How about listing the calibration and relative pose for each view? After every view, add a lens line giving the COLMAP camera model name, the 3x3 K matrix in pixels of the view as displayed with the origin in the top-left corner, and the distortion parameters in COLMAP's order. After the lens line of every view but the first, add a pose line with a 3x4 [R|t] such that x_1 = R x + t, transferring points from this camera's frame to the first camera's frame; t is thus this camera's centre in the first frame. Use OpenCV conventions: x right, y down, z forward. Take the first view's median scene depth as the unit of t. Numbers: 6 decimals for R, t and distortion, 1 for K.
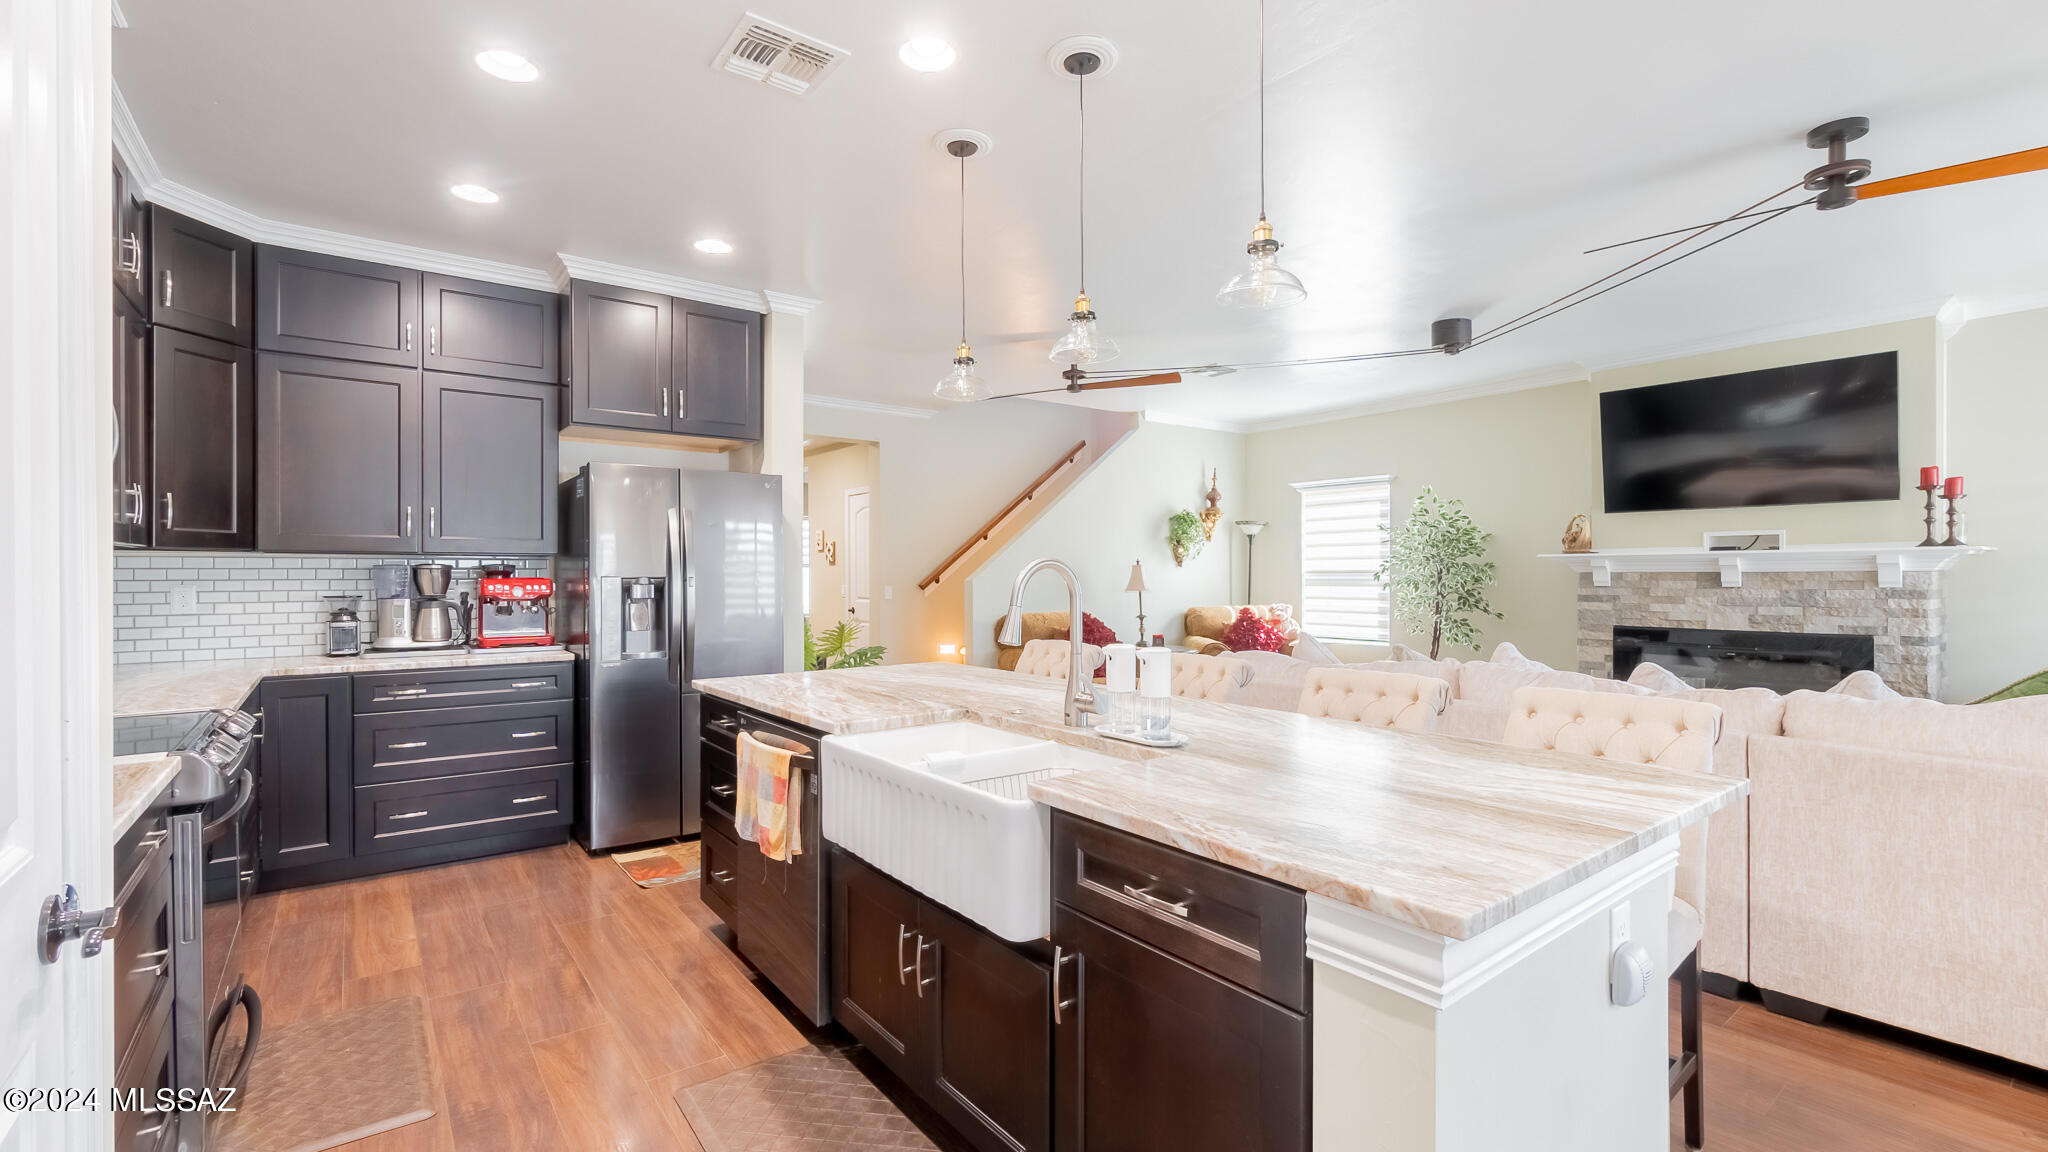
lens RADIAL K [[879.1, 0, 1021.9], [0, 879.1, 578.1], [0, 0, 1]] dist [0.000526, 0.000289]
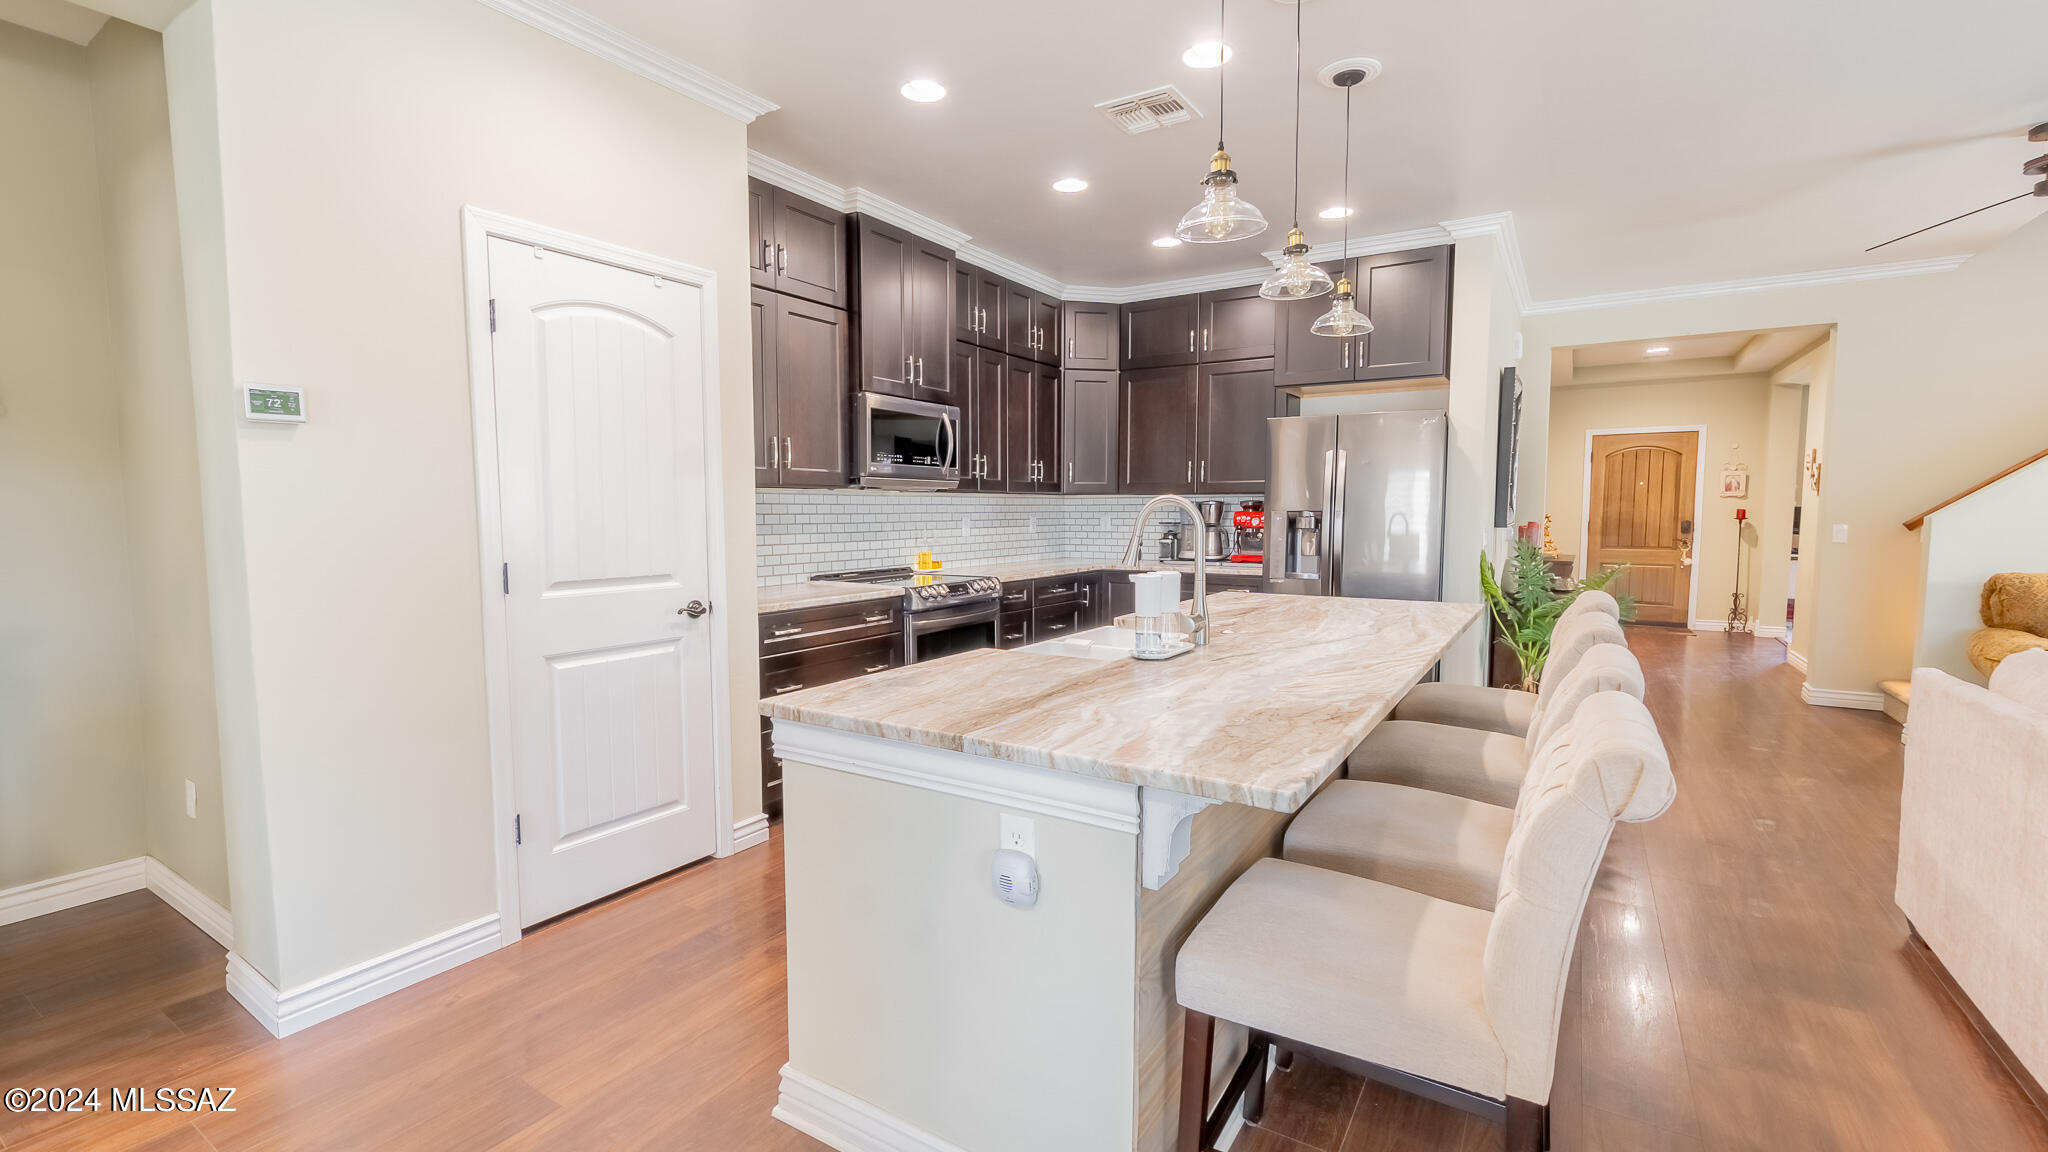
lens RADIAL K [[879.1, 0, 1016.9], [0, 879.1, 574.0], [0, 0, 1]] dist [0.000526, 0.000289]
pose [[0.347932, 0.071735, -0.934771, 0.548232], [-0.002816, 0.997144, 0.075473, -0.004879], [0.937516, -0.023627, 0.347140, 0.214453]]
